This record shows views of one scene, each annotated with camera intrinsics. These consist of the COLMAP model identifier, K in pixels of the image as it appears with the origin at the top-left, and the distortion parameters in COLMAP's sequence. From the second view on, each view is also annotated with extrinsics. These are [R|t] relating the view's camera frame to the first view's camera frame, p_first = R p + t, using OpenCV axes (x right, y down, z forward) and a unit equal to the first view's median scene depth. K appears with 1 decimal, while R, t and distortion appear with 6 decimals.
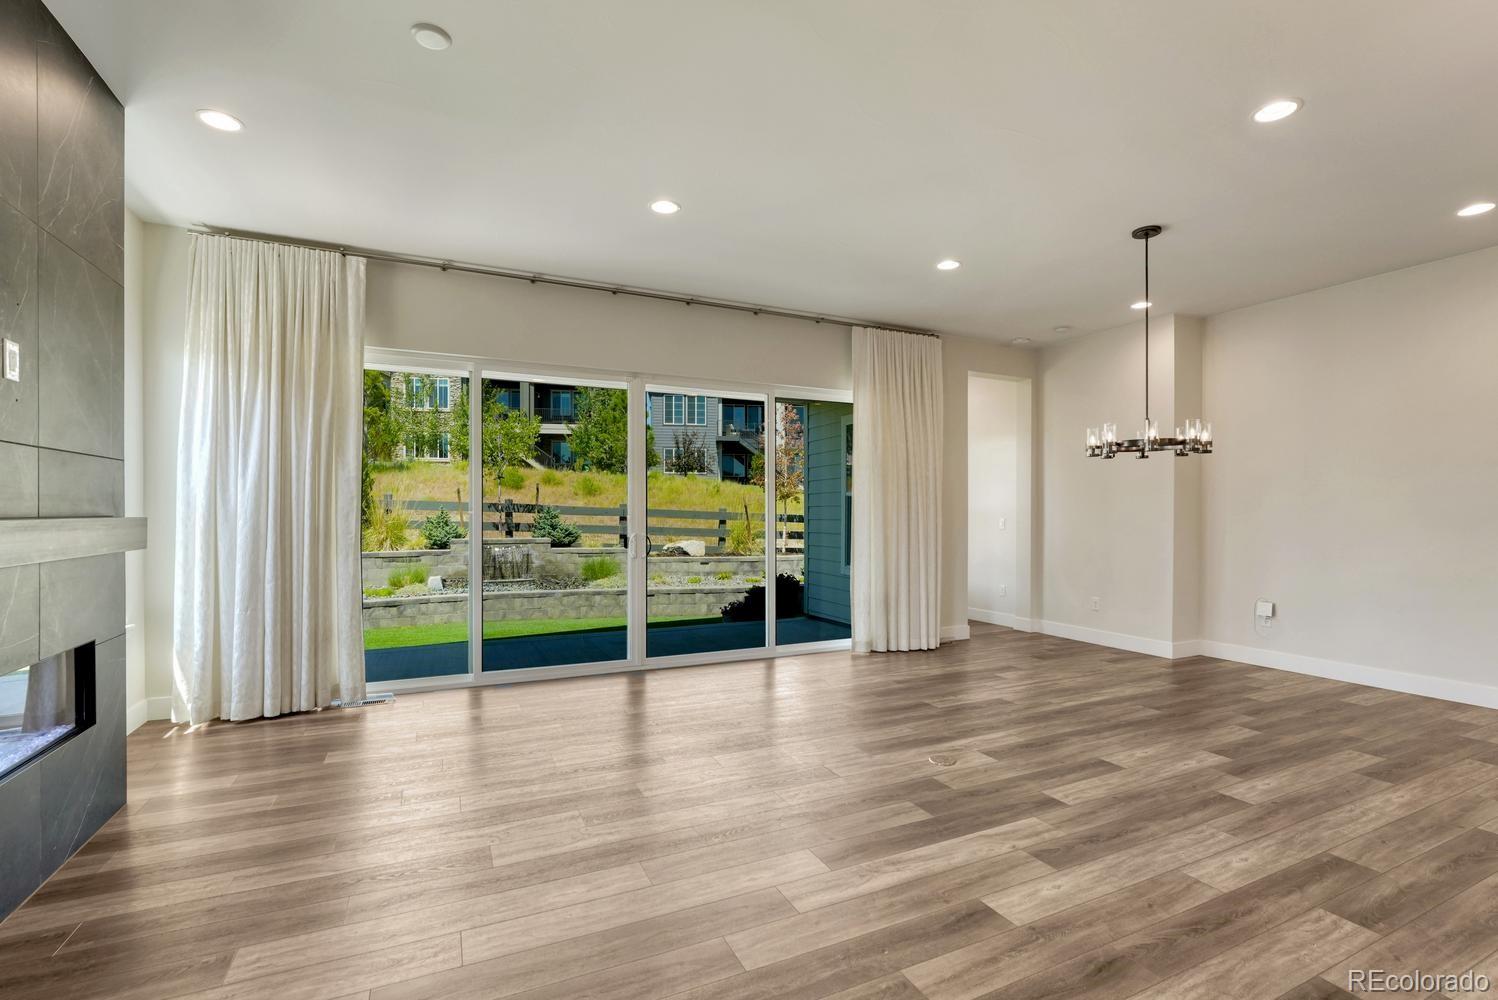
lens RADIAL K [[679.4, 0, 761.7], [0, 679.4, 518.9], [0, 0, 1]] dist [-0.024148, 0.003771]
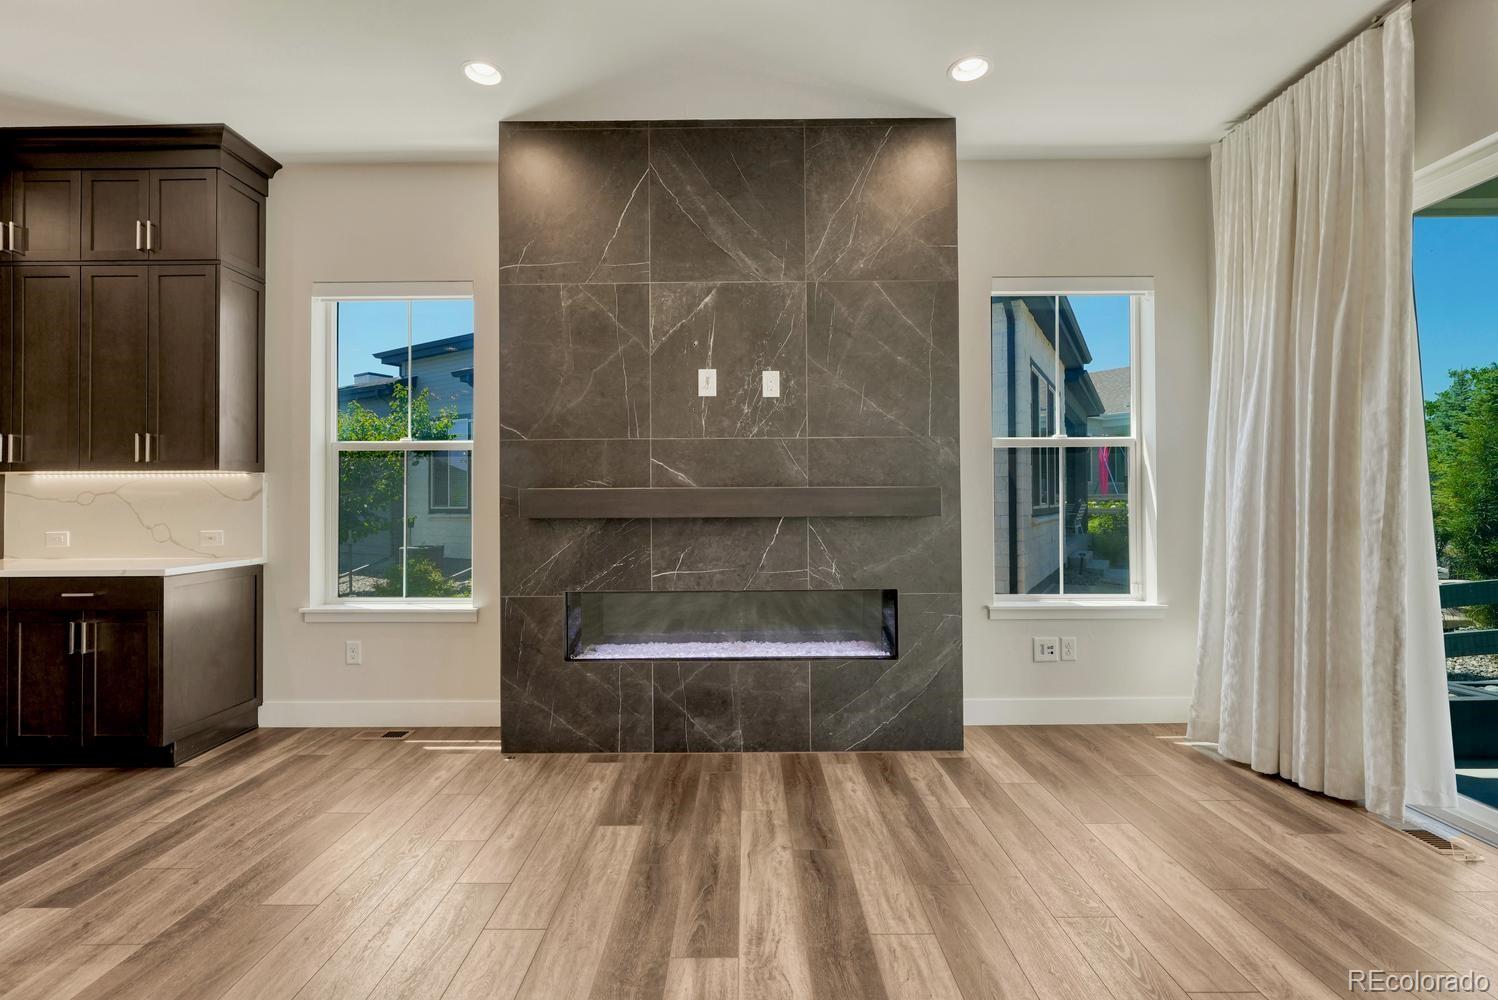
lens RADIAL K [[670.5, 0, 741.0], [0, 670.5, 494.8], [0, 0, 1]] dist [-0.005089, -0.000433]
pose [[-0.436801, -0.009178, -0.899511, 0.107896], [-0.003516, 0.999958, -0.008496, 0.011820], [0.899551, -0.000548, -0.436814, 0.670021]]
